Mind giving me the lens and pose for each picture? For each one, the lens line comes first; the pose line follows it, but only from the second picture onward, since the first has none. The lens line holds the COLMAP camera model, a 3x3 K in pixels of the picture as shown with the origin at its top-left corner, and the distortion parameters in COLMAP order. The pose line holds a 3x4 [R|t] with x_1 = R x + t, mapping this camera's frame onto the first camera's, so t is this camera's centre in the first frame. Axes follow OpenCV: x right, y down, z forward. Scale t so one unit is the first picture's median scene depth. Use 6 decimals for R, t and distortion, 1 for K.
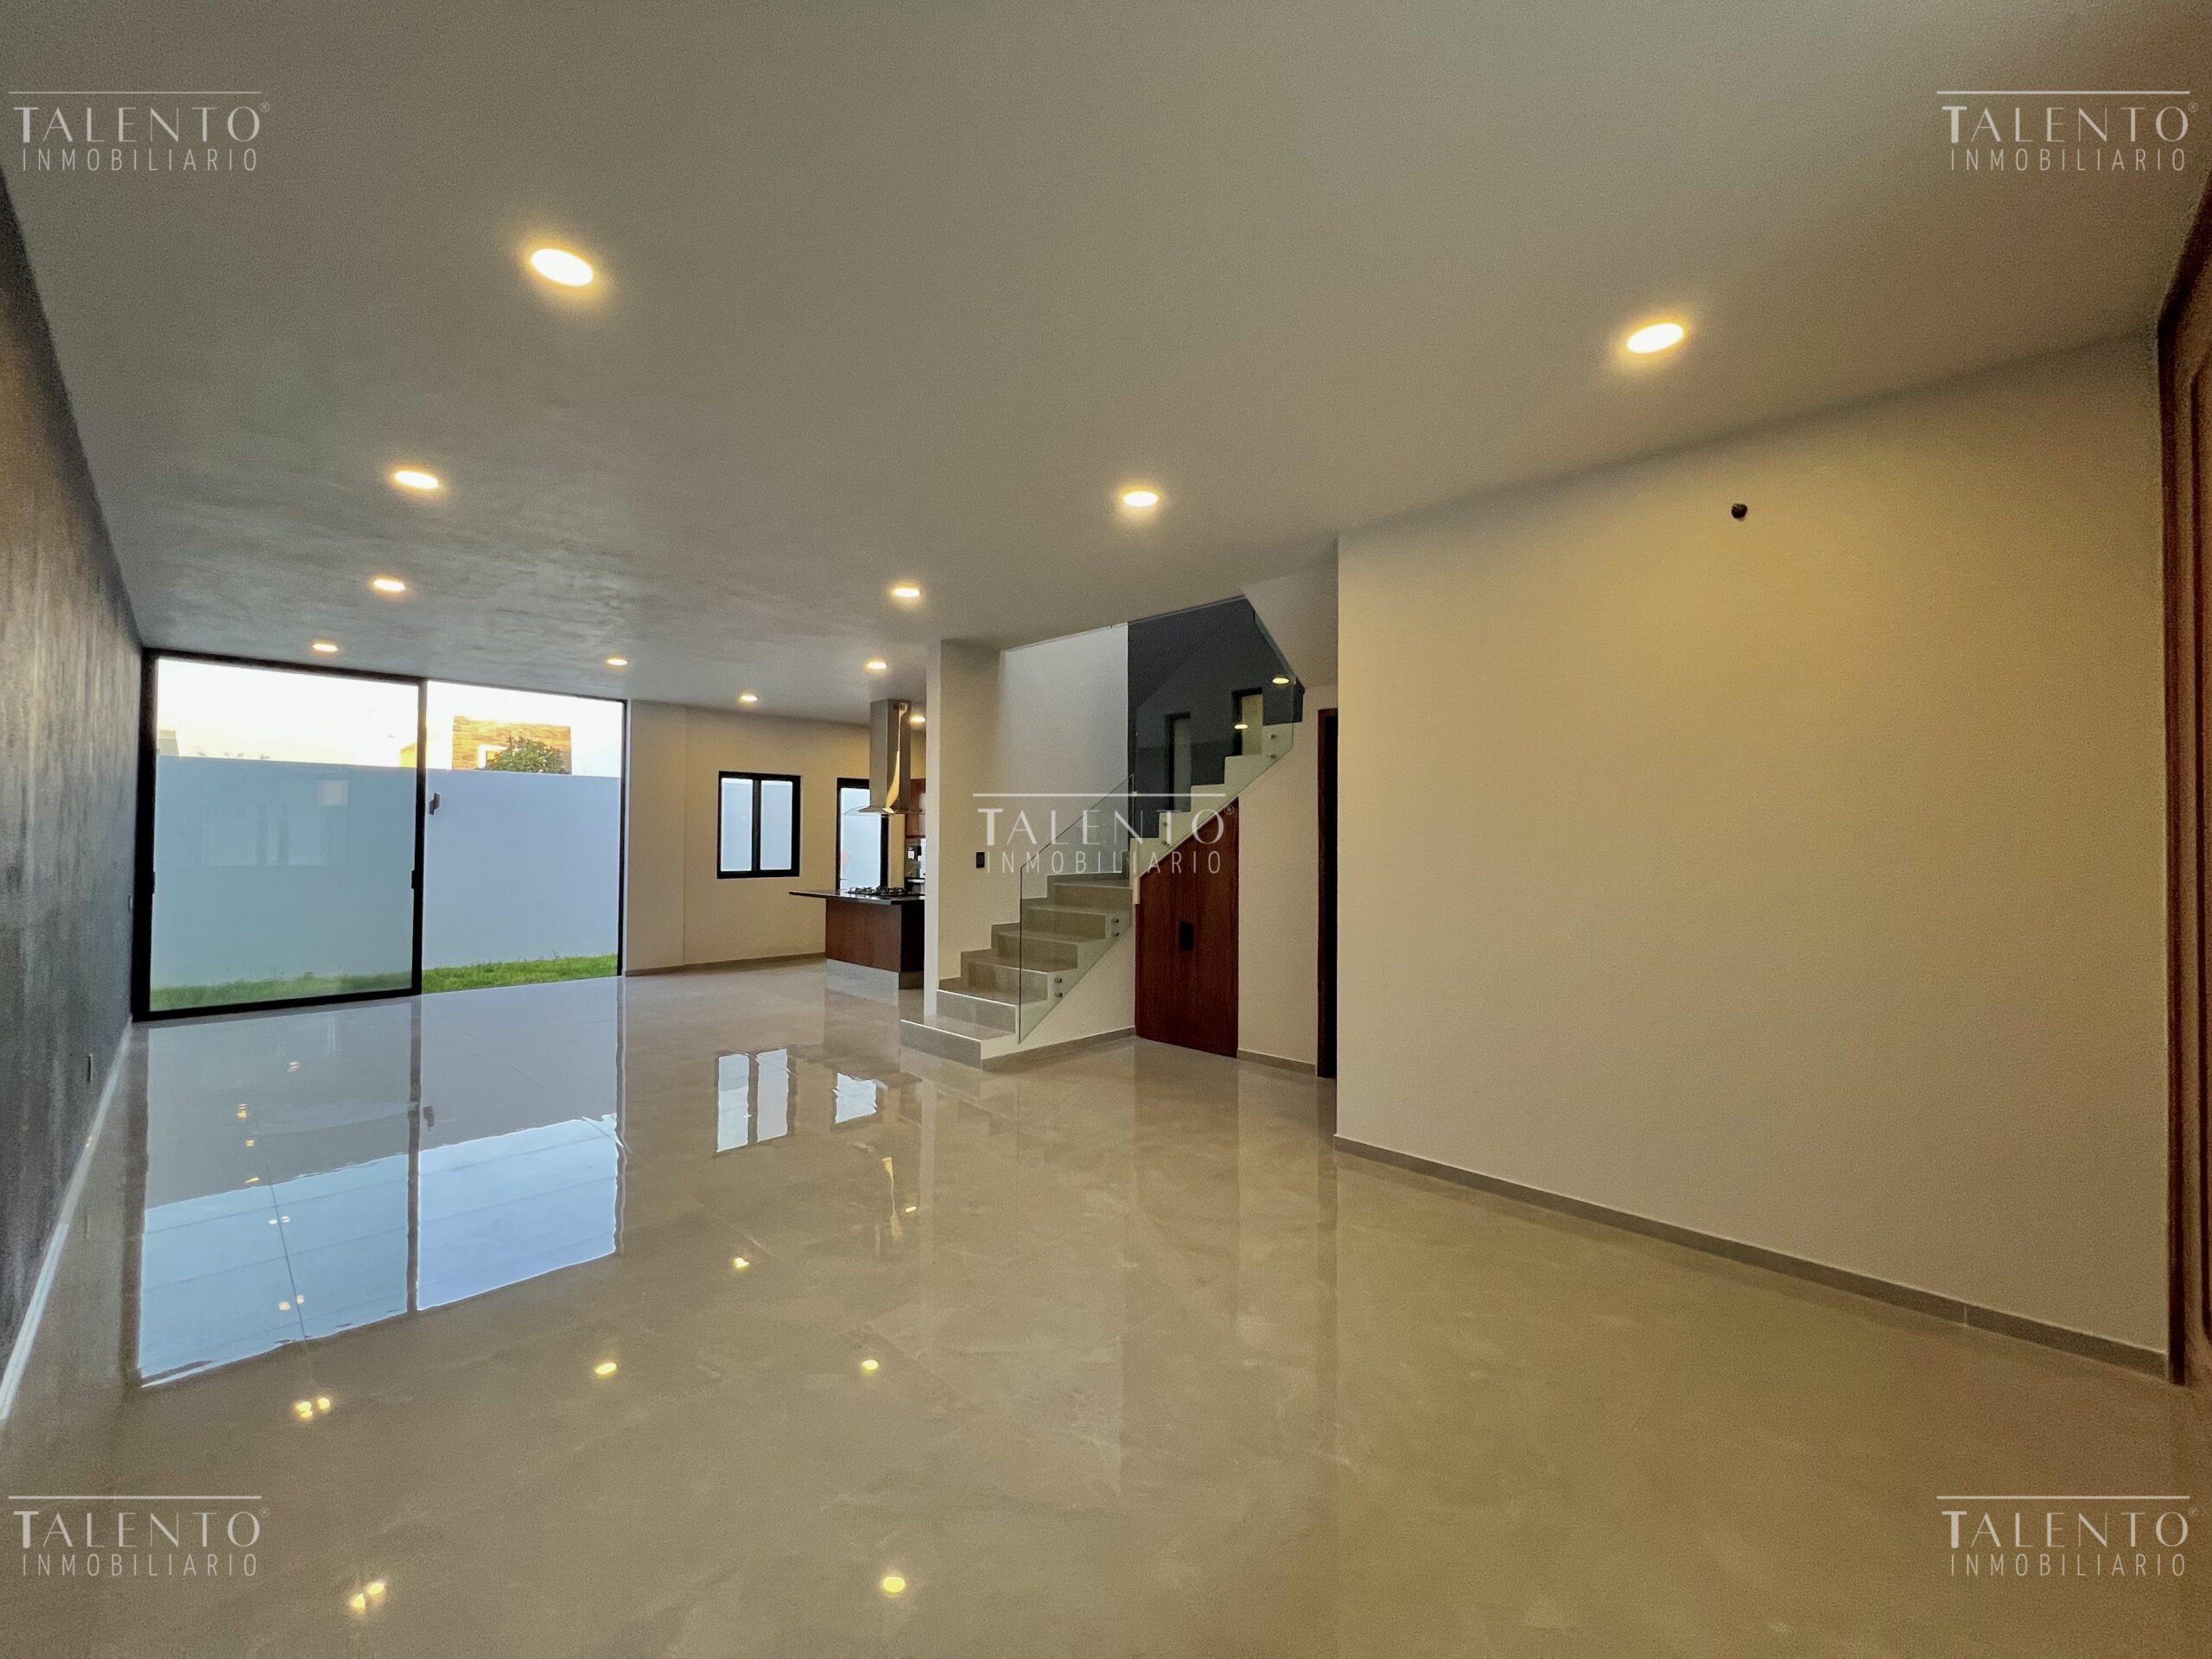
lens RADIAL K [[891.6, 0, 1104.3], [0, 891.6, 825.7], [0, 0, 1]] dist [-0.000628, 0.000386]
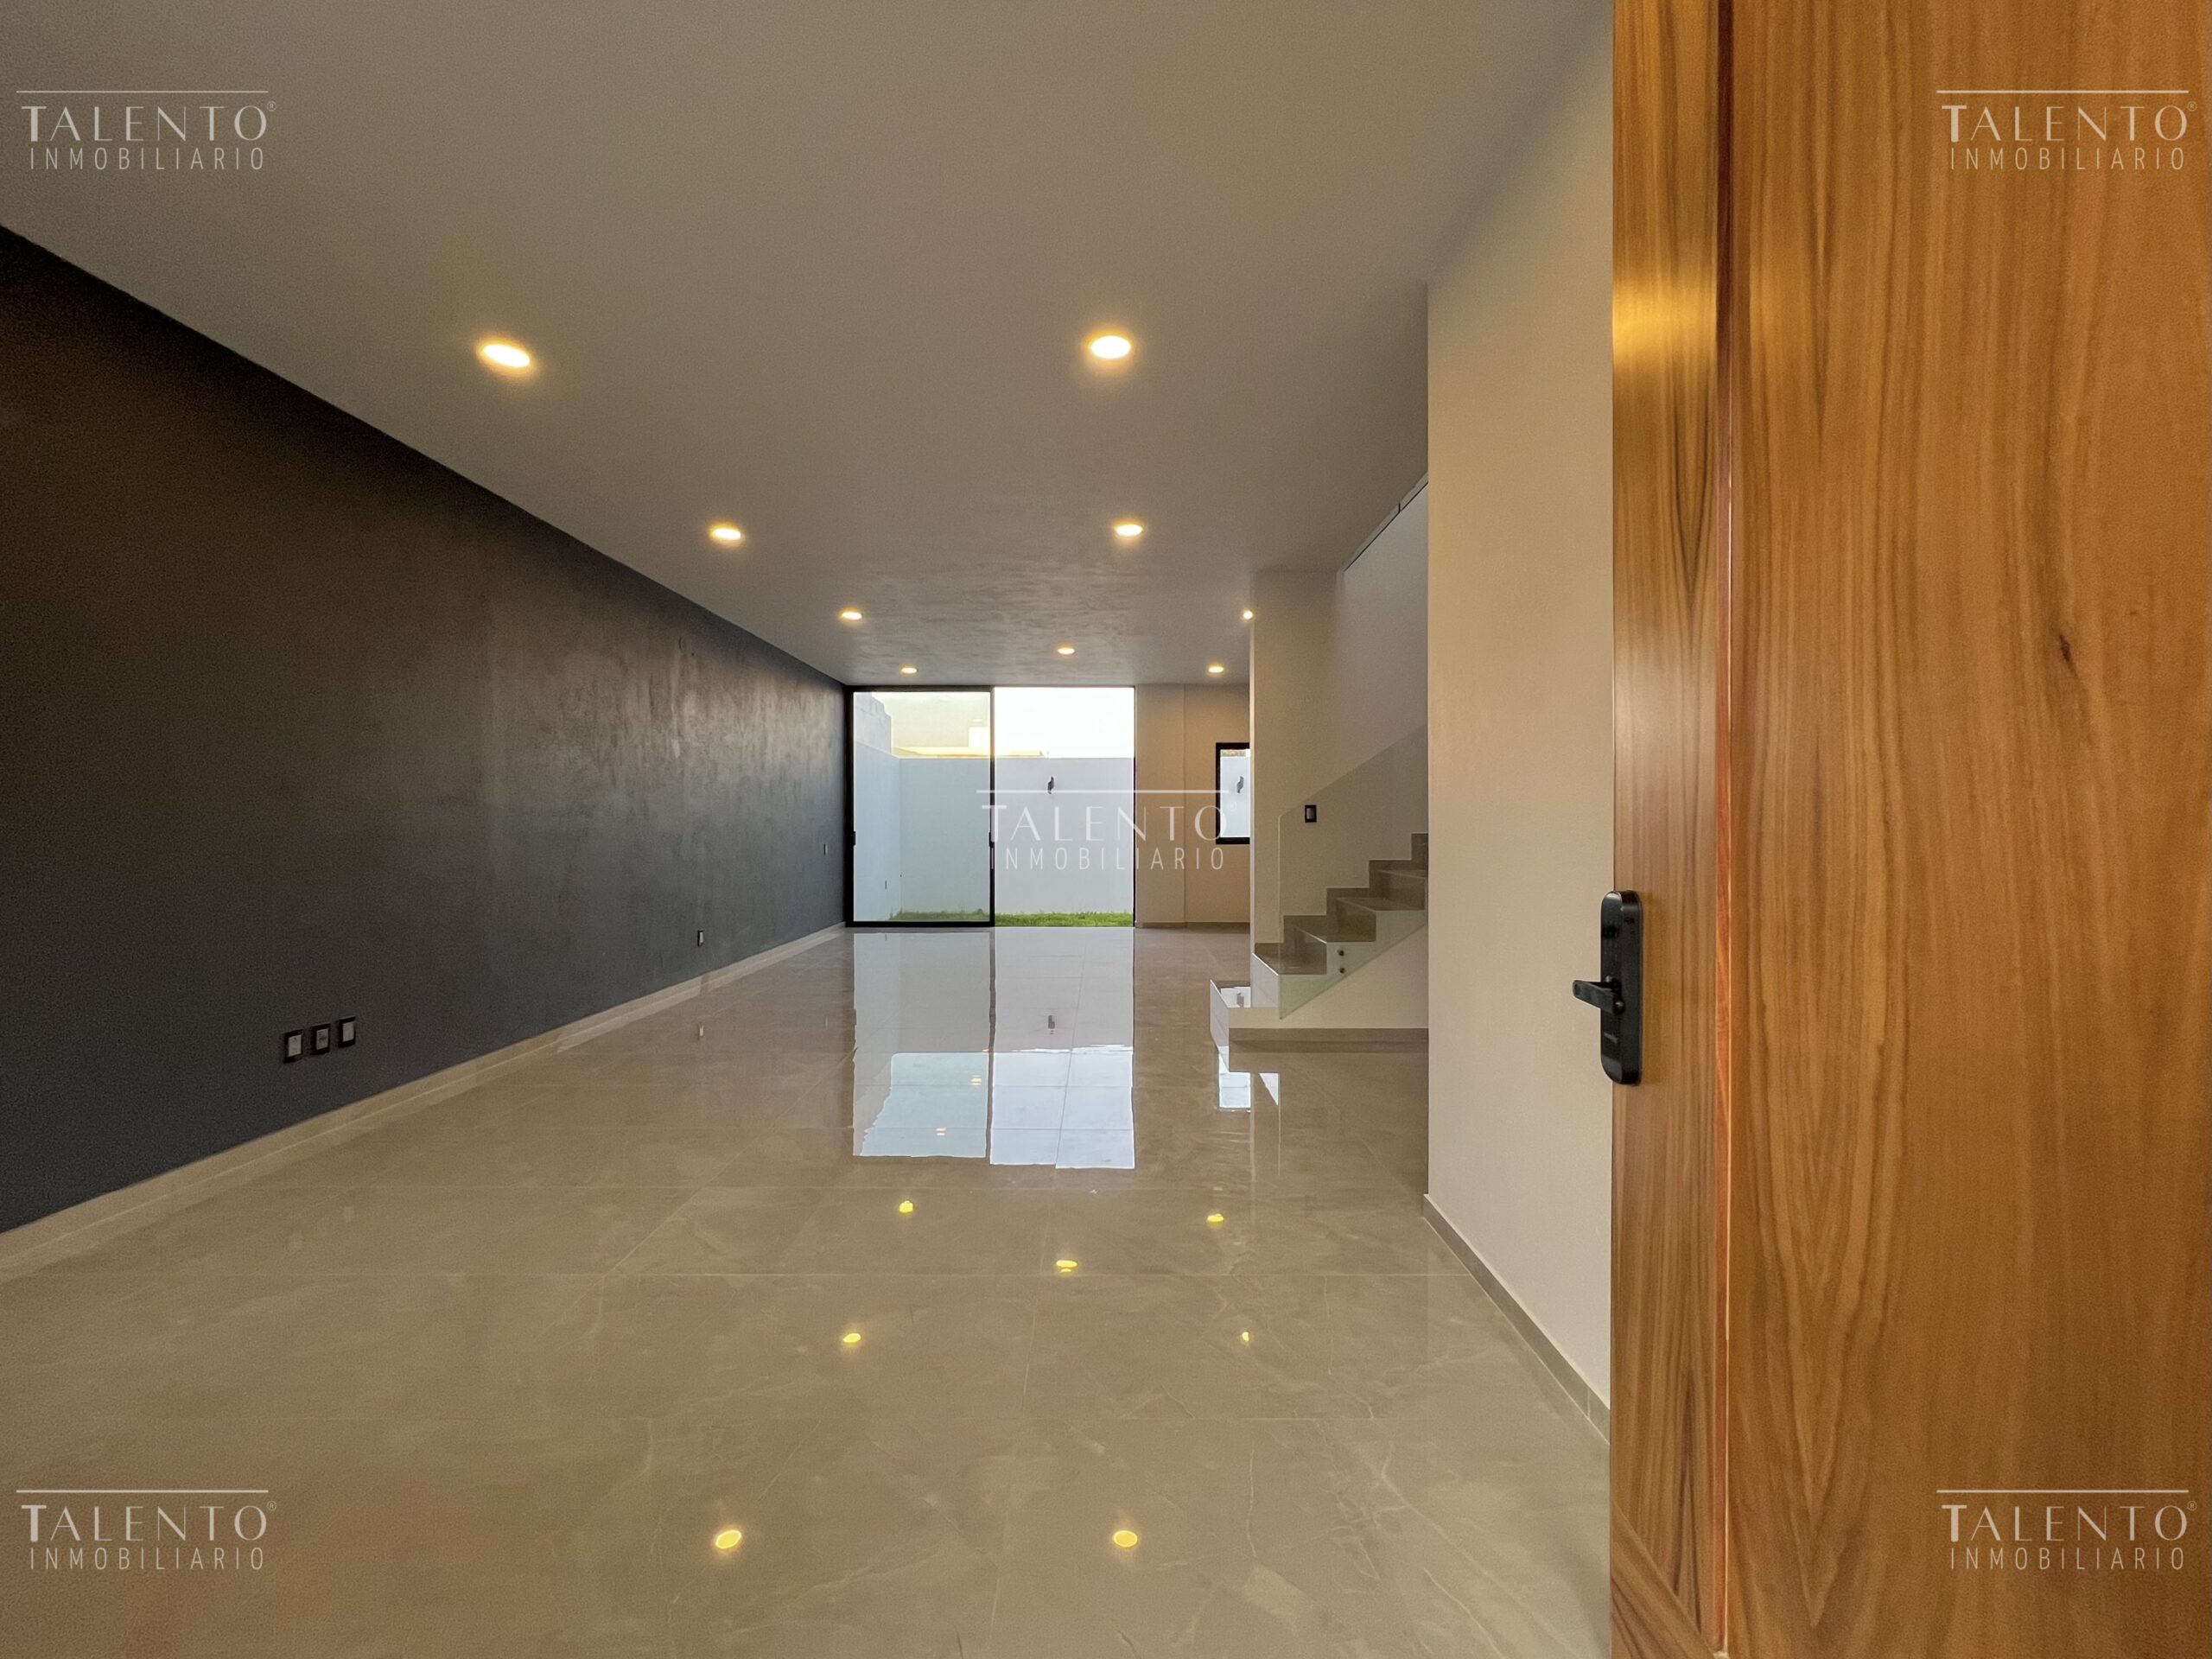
lens RADIAL K [[891.6, 0, 1104.3], [0, 891.6, 825.7], [0, 0, 1]] dist [-0.000628, 0.000386]
pose [[0.701244, -0.005354, -0.712901, 0.293767], [0.013002, 0.999902, 0.005279, 0.036411], [0.712803, -0.012971, 0.701245, 0.196008]]
